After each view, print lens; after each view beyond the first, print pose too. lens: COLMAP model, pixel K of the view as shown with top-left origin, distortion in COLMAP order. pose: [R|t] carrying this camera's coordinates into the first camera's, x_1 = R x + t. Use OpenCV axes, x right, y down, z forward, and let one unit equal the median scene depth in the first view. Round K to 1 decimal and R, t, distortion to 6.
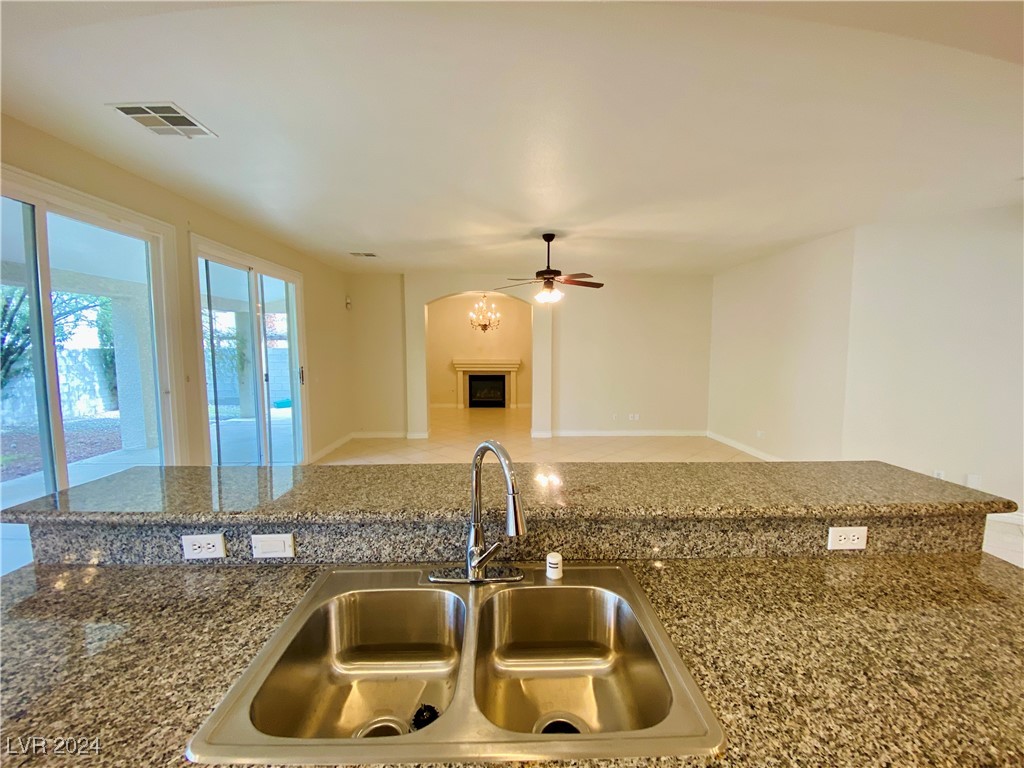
lens RADIAL K [[413.4, 0, 512.0], [0, 413.4, 384.0], [0, 0, 1]] dist [0.033810, -0.027789]
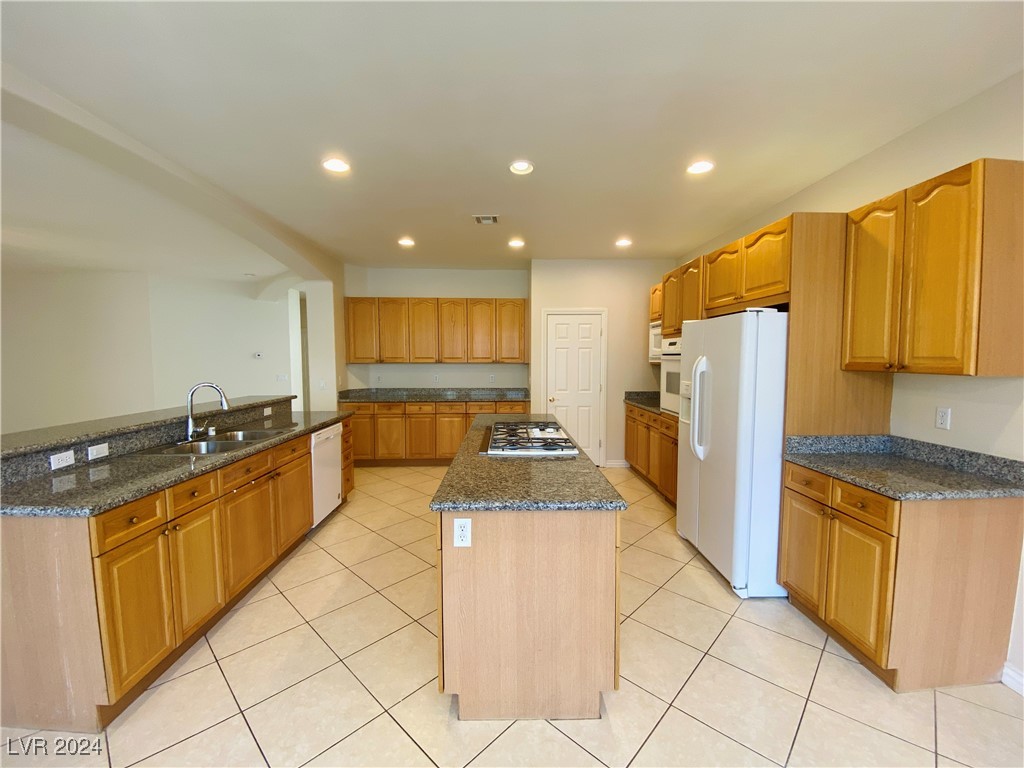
lens RADIAL K [[413.4, 0, 512.0], [0, 413.4, 384.0], [0, 0, 1]] dist [0.033810, -0.027789]
pose [[-0.004122, -0.064272, 0.997924, -0.628303], [0.088836, 0.993963, 0.064383, 0.033562], [-0.996038, 0.088917, 0.001613, -0.230364]]
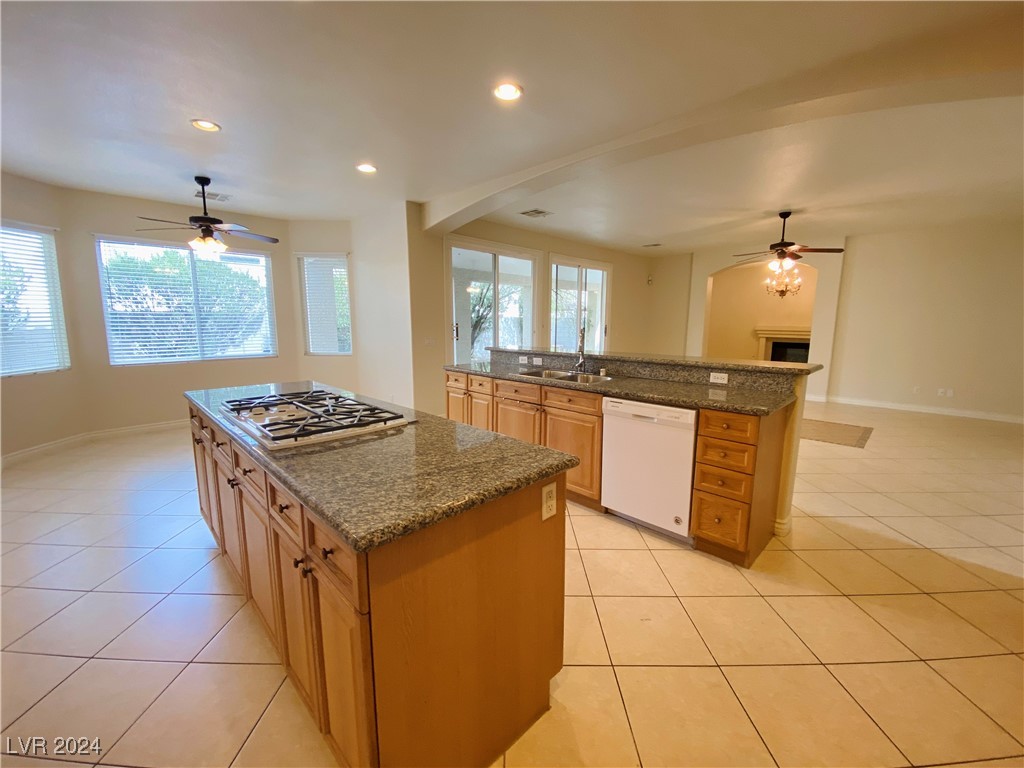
lens RADIAL K [[413.4, 0, 512.0], [0, 413.4, 384.0], [0, 0, 1]] dist [0.033810, -0.027789]
pose [[0.692387, 0.112082, -0.712768, 0.448095], [-0.067651, 0.993594, 0.090524, 0.071952], [0.718348, -0.014458, 0.695533, -0.394753]]
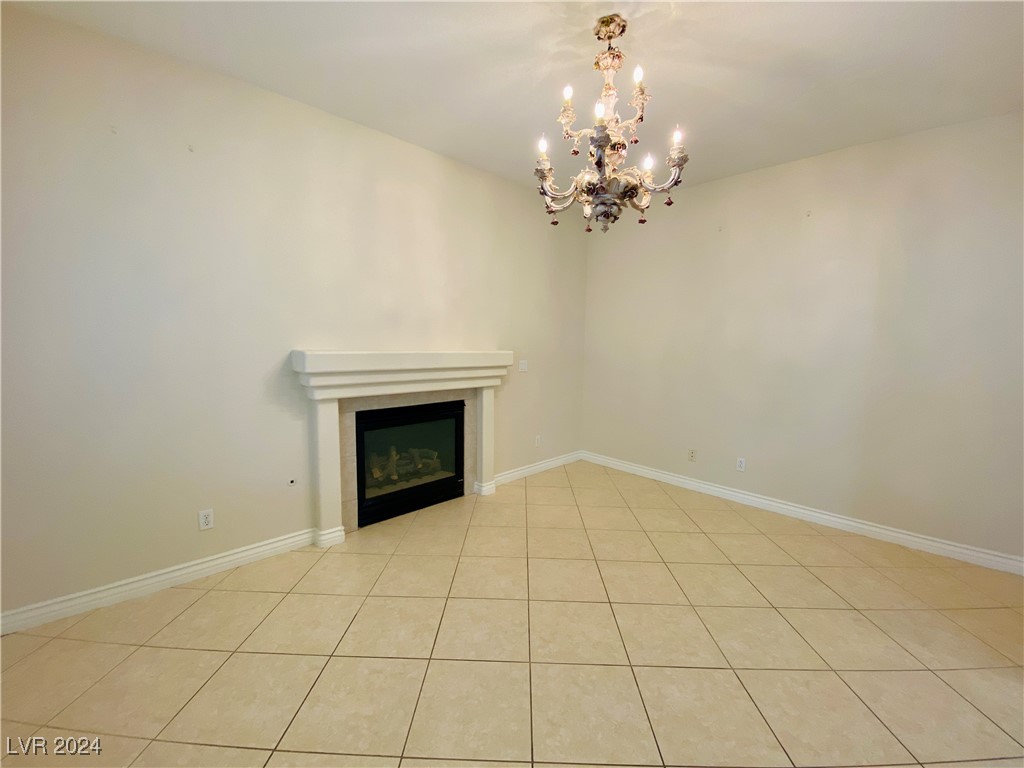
lens RADIAL K [[413.4, 0, 512.0], [0, 413.4, 384.0], [0, 0, 1]] dist [0.033810, -0.027789]
pose [[0.737100, -0.058631, 0.673236, -0.494368], [0.042584, 0.998279, 0.040315, -0.108205], [-0.674441, -0.001047, 0.738328, 1.695798]]
